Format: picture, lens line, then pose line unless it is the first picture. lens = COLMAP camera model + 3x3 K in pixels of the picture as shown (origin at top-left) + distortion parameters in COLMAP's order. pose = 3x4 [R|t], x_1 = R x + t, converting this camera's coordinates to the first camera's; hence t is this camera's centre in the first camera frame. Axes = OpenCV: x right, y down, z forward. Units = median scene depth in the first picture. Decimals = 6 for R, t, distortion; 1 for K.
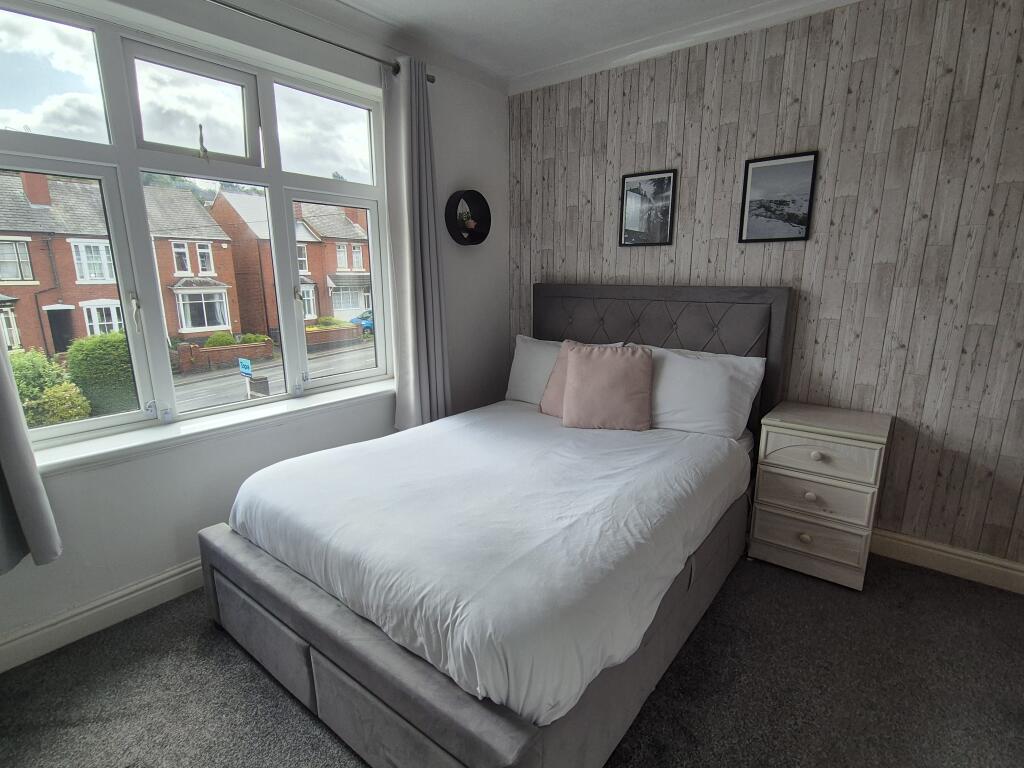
lens RADIAL K [[511.4, 0, 514.2], [0, 511.4, 386.0], [0, 0, 1]] dist [-0.002192, -0.000196]
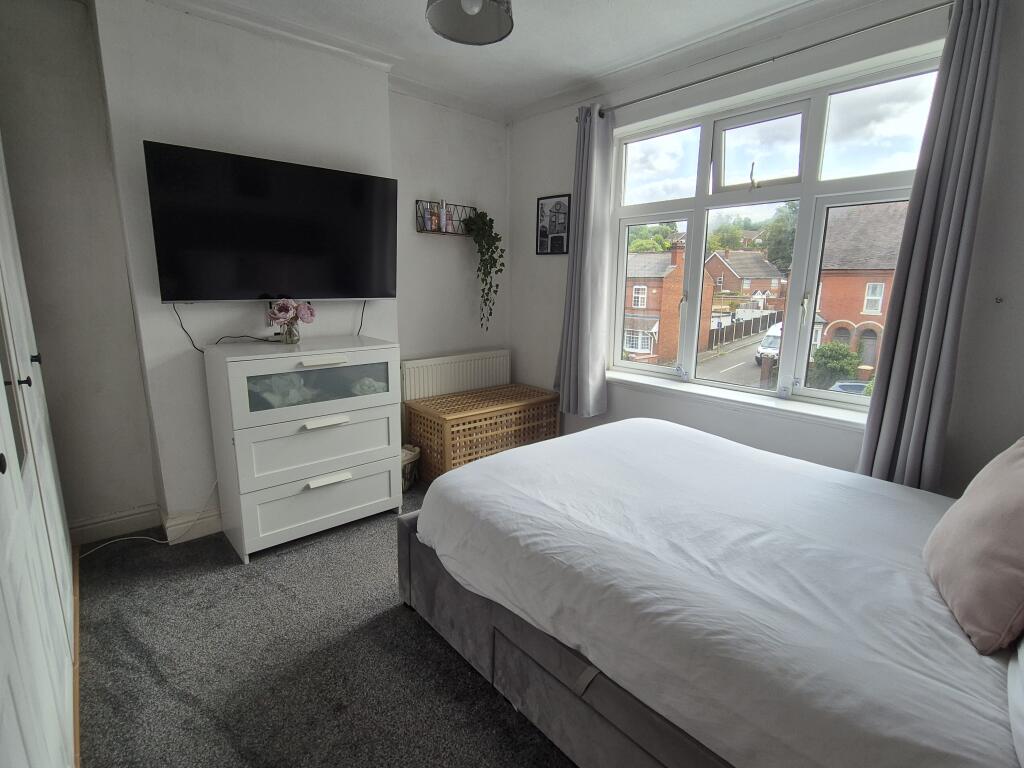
lens RADIAL K [[511.4, 0, 512.6], [0, 511.4, 386.3], [0, 0, 1]] dist [-0.002192, -0.000196]
pose [[-0.199364, 0.196276, -0.960068, 0.922409], [-0.219361, 0.945933, 0.238938, -0.175953], [0.955057, 0.258237, -0.145530, 0.841208]]
